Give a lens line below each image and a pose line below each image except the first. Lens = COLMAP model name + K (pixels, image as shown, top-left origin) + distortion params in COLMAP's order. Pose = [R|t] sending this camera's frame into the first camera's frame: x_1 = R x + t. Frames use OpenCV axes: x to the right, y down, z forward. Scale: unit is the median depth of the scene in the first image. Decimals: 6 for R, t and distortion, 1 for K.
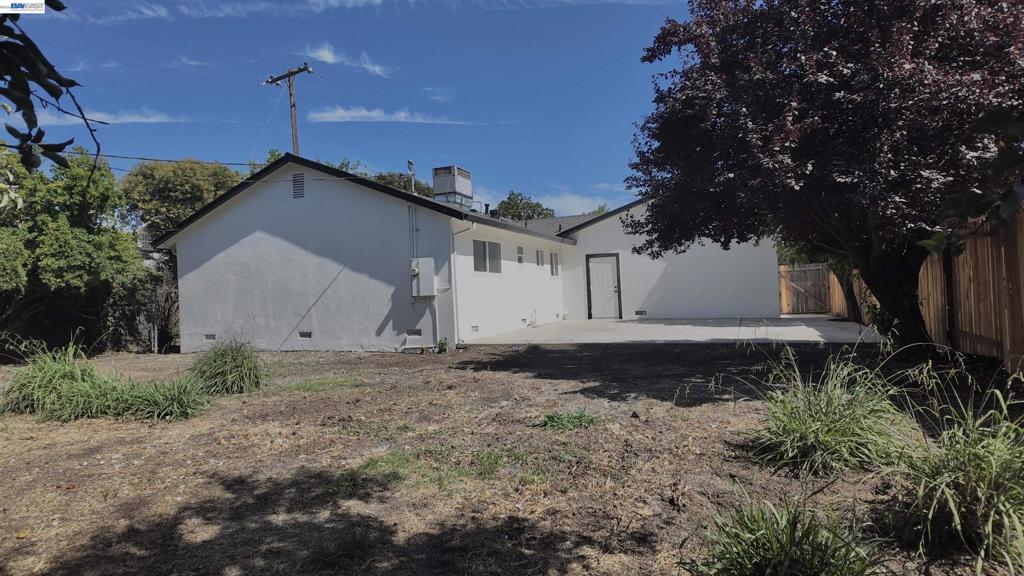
lens RADIAL K [[598.0, 0, 512.0], [0, 598.0, 288.0], [0, 0, 1]] dist [0.001834, -0.000673]
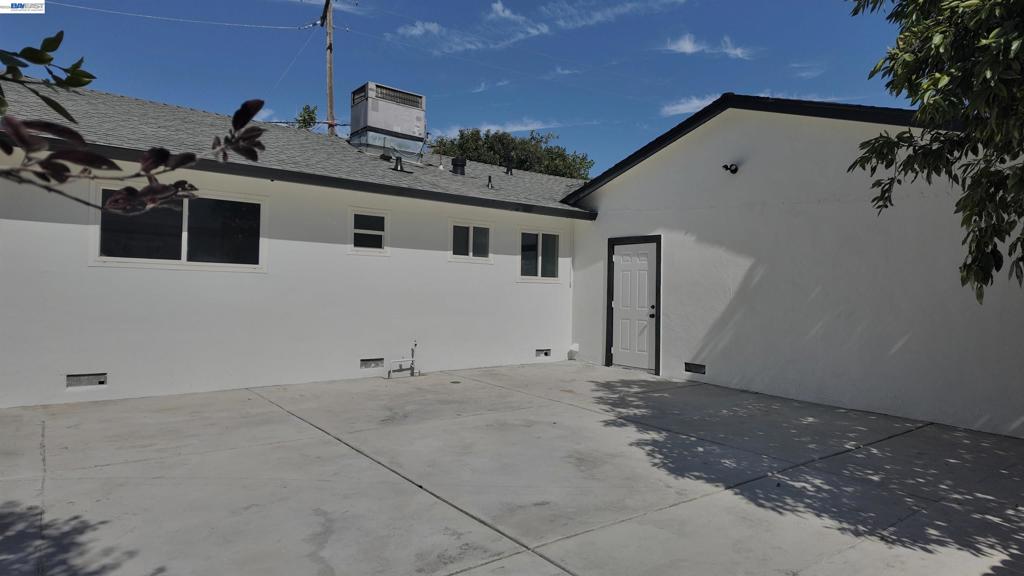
lens RADIAL K [[620.8, 0, 512.0], [0, 620.8, 288.0], [0, 0, 1]] dist [0.002202, -0.000216]
pose [[0.851590, 0.053926, -0.521428, 0.336332], [-0.051671, 0.998486, 0.018875, -0.019989], [0.521656, 0.010869, 0.853087, 0.519511]]
